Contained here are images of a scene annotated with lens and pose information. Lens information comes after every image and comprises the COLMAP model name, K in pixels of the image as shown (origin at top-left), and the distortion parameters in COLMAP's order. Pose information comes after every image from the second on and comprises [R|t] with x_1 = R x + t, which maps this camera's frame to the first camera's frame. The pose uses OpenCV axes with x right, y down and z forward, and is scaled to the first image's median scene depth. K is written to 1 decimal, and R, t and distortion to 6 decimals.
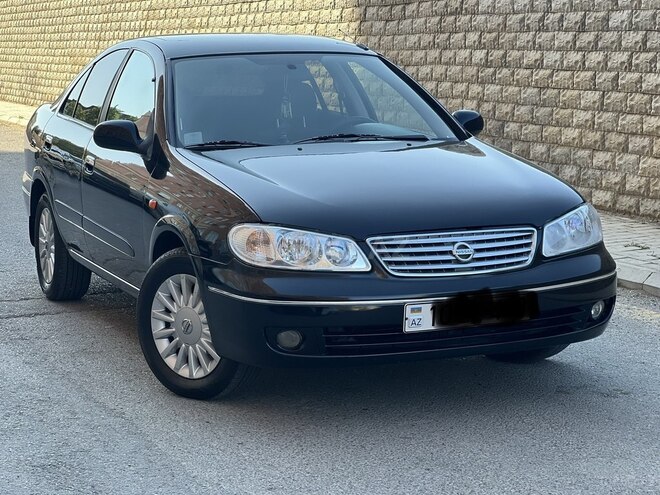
lens RADIAL K [[1528.7, 0, 329.0], [0, 1528.7, 238.4], [0, 0, 1]] dist [0.137344, 0.432017]
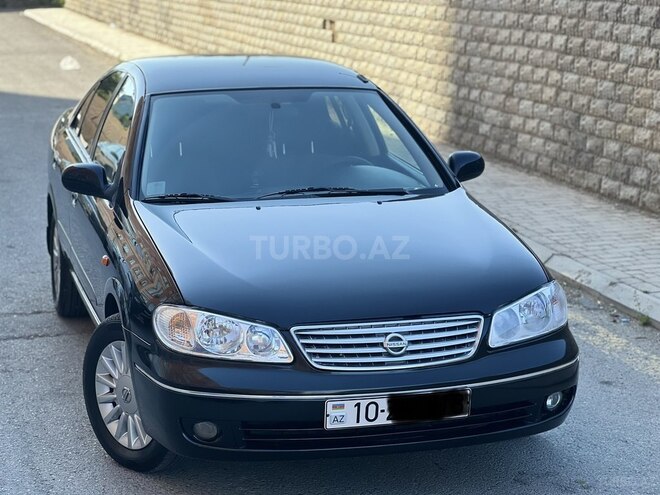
lens RADIAL K [[1528.7, 0, 329.0], [0, 1528.7, 238.4], [0, 0, 1]] dist [0.137344, 0.432017]
pose [[0.992593, 0.036816, -0.115772, 0.103665], [-0.029755, 0.997624, 0.062138, -0.076417], [0.117785, -0.058233, 0.991330, 0.045769]]
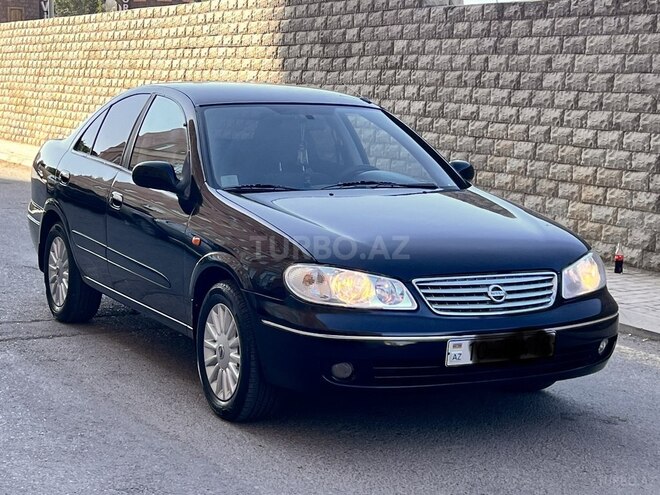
lens RADIAL K [[1342.8, 0, 342.8], [0, 1342.8, 248.1], [0, 0, 1]] dist [0.289120, -1.649343]
pose [[0.994266, 0.022671, 0.104508, -0.084808], [-0.022091, 0.999734, -0.006699, -0.010097], [-0.104632, 0.004352, 0.994502, 0.028964]]
